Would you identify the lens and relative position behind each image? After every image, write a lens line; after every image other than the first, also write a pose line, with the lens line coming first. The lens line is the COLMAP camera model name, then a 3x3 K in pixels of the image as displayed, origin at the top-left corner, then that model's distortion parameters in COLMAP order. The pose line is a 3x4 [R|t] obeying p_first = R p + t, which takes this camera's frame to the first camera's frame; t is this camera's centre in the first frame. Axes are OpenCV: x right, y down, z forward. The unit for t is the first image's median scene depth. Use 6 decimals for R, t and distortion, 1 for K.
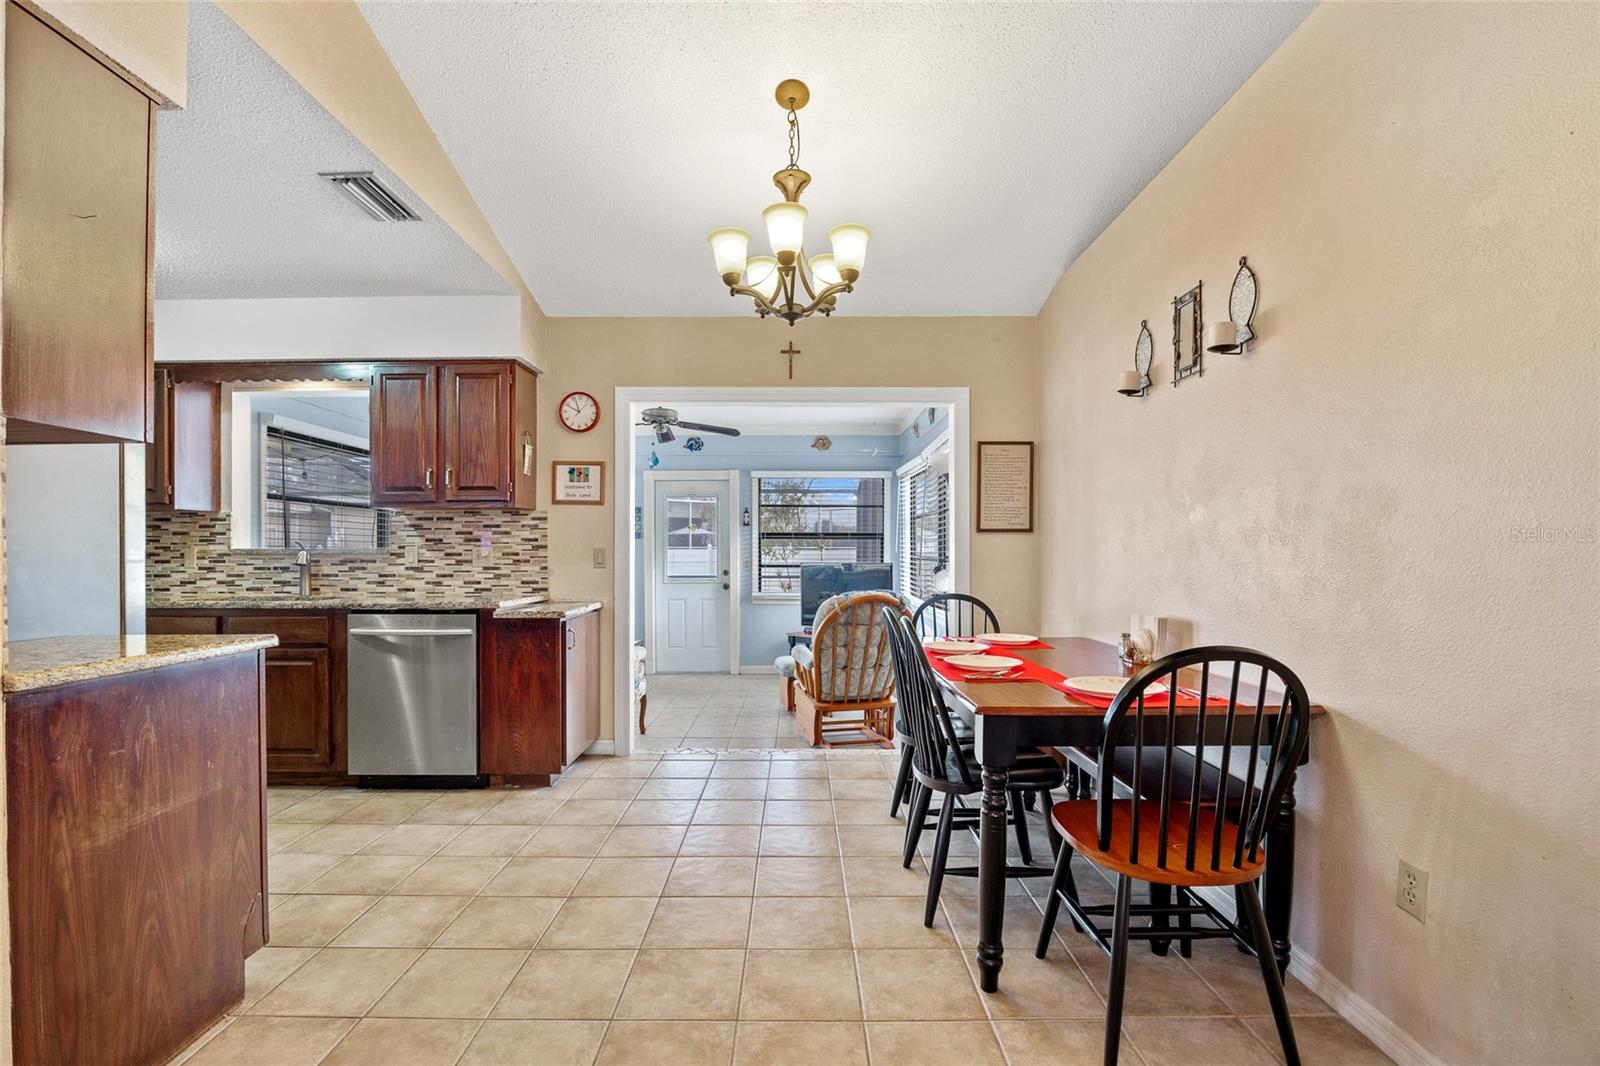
lens RADIAL K [[698.0, 0, 795.6], [0, 698.0, 552.3], [0, 0, 1]] dist [-0.021971, 0.000370]
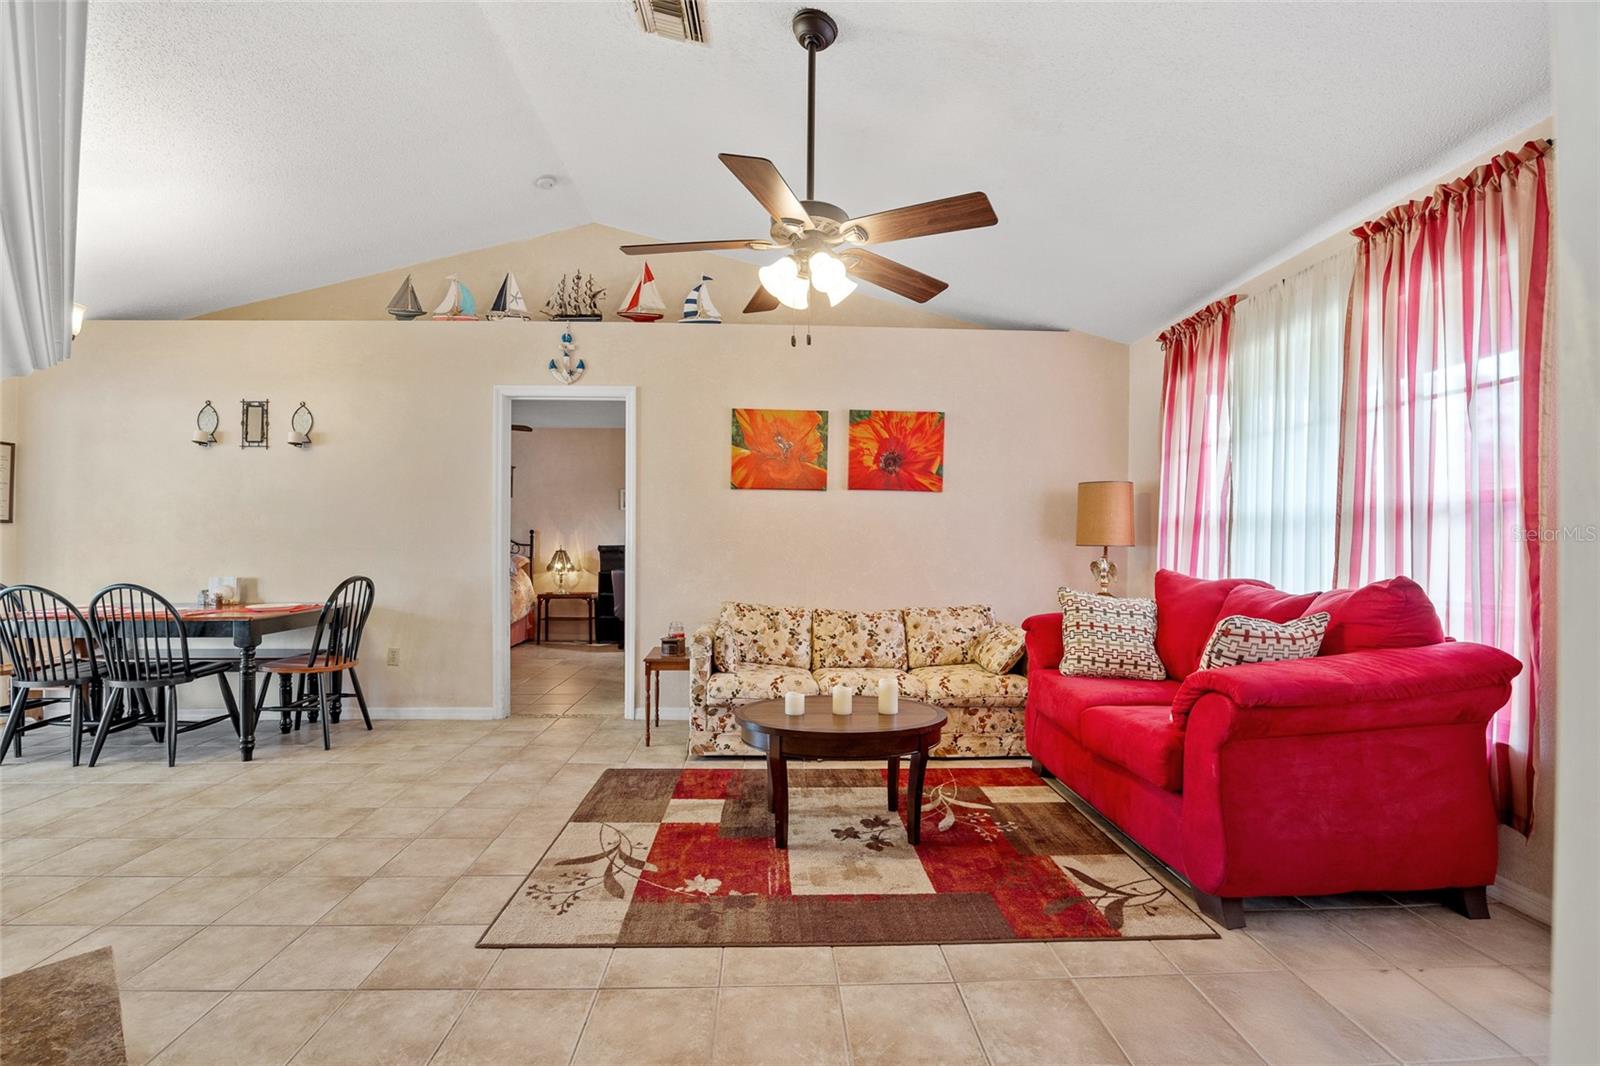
lens RADIAL K [[696.3, 0, 797.0], [0, 696.3, 543.1], [0, 0, 1]] dist [-0.019785, 0.000138]
pose [[-0.038974, -0.000671, 0.999240, -0.811633], [-0.000708, 1.000000, 0.000644, 0.001633], [-0.999240, -0.000682, -0.038974, -0.233177]]
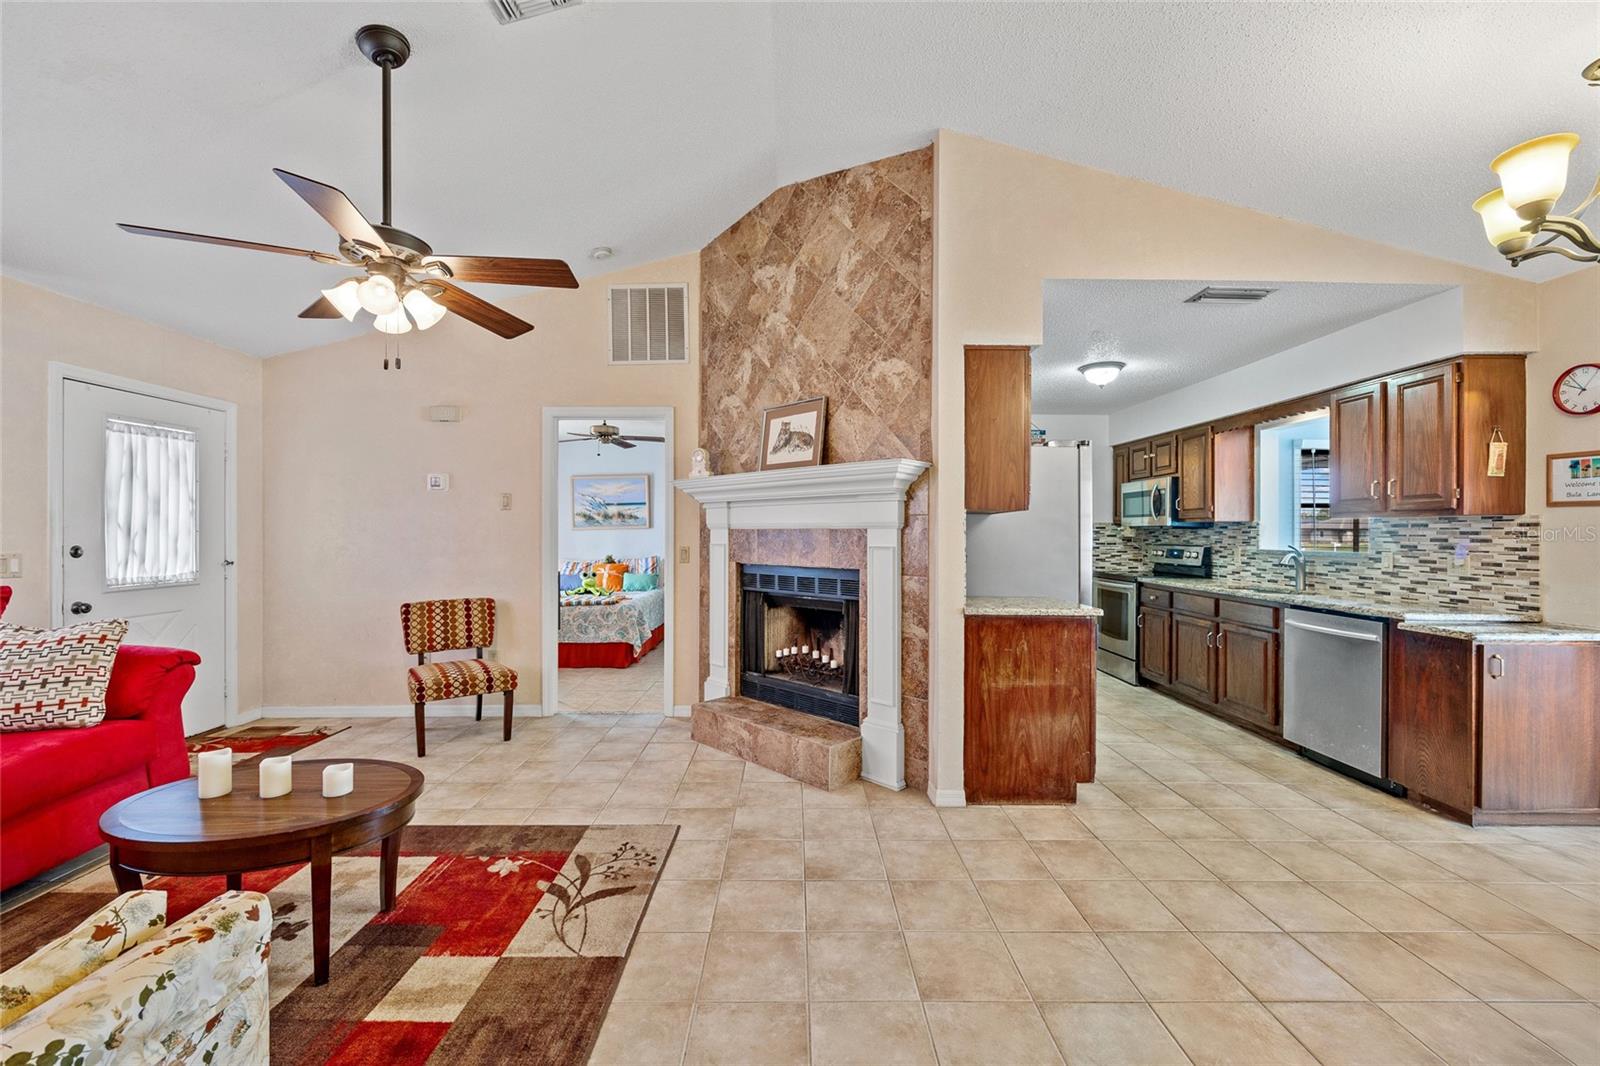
lens RADIAL K [[643.8, 0, 798.4], [0, 643.8, 530.8], [0, 0, 1]] dist [-0.000461, -0.000606]
pose [[0.007491, 0.000788, -0.999972, 0.411634], [-0.006615, 0.999978, 0.000738, -0.035584], [0.999950, 0.006609, 0.007497, 0.103225]]
